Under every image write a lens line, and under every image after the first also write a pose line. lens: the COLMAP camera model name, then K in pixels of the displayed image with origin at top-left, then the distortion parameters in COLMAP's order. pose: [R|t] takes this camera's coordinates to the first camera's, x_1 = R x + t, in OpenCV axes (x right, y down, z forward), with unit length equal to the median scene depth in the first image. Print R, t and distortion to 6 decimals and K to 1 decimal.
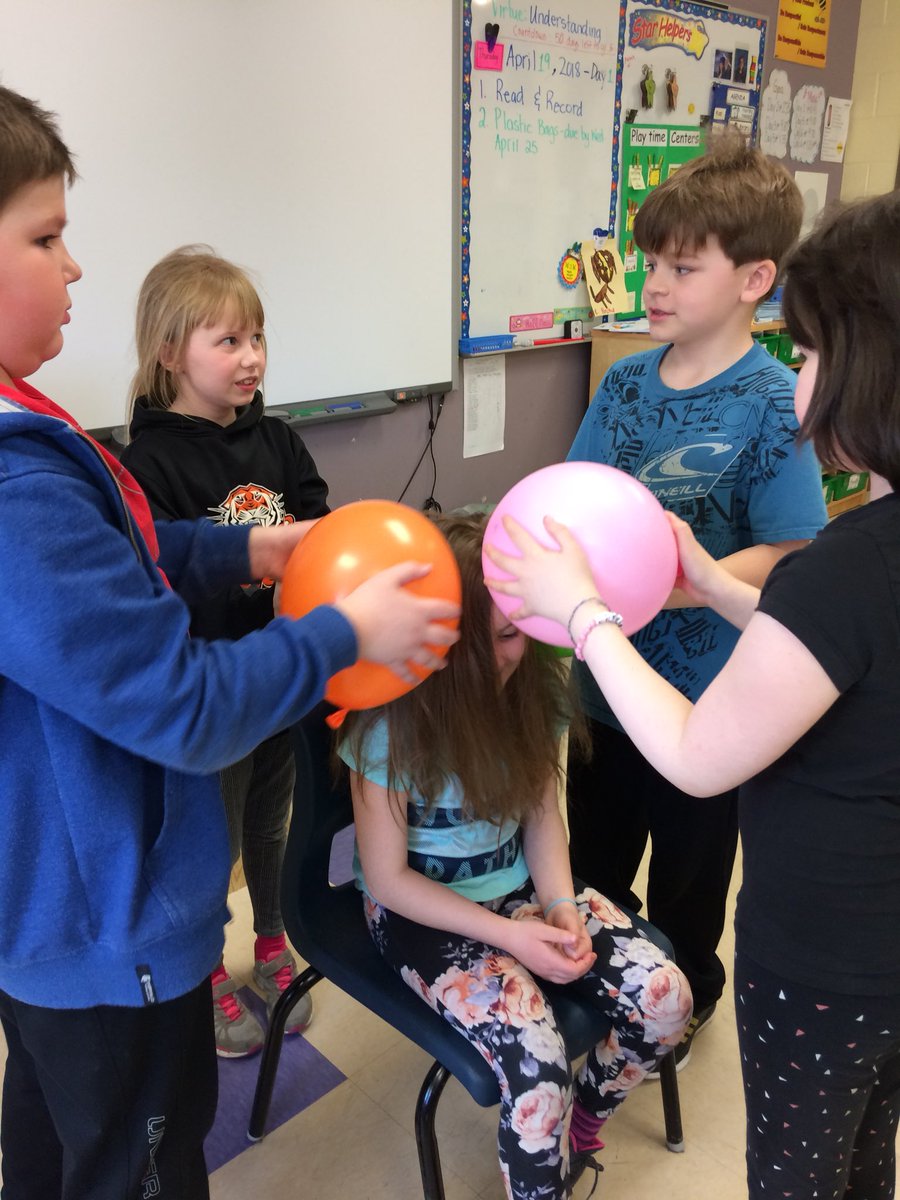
lens RADIAL K [[1043.6, 0, 450.0], [0, 1043.6, 600.0], [0, 0, 1]] dist [0.082989, -0.004364]
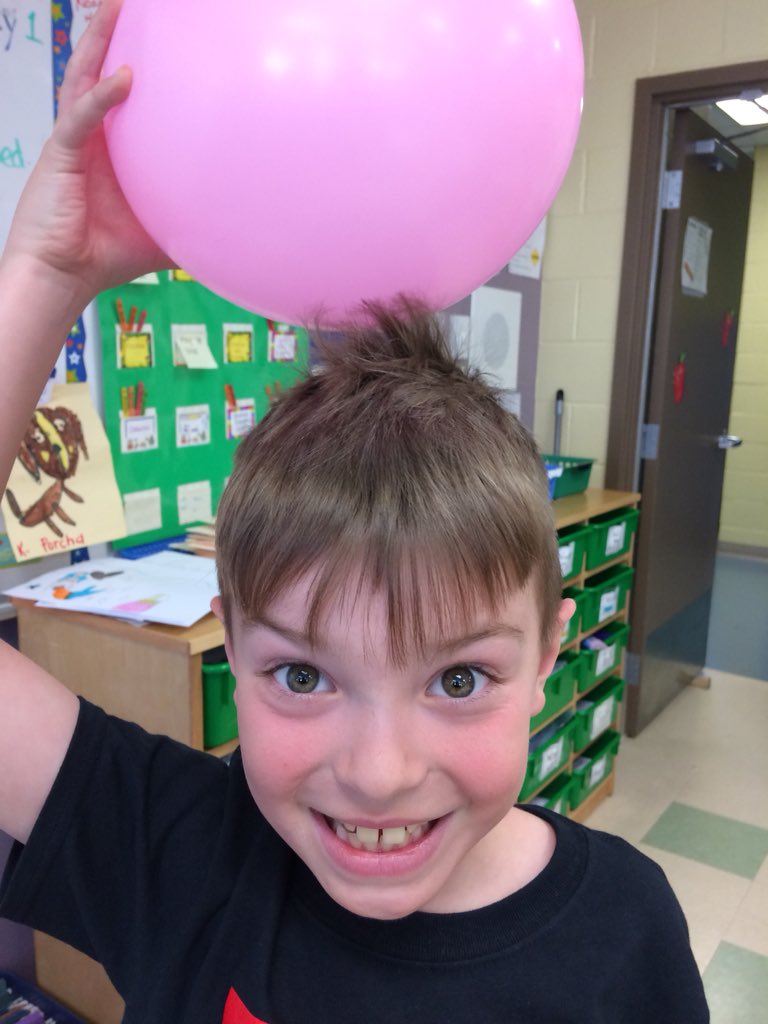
lens RADIAL K [[890.6, 0, 384.0], [0, 890.6, 512.0], [0, 0, 1]] dist [0.082989, -0.004364]
pose [[0.984303, -0.004971, 0.176418, 0.213929], [0.033729, 0.986477, -0.160389, -0.223919], [-0.173236, 0.163822, 0.971160, 0.619594]]
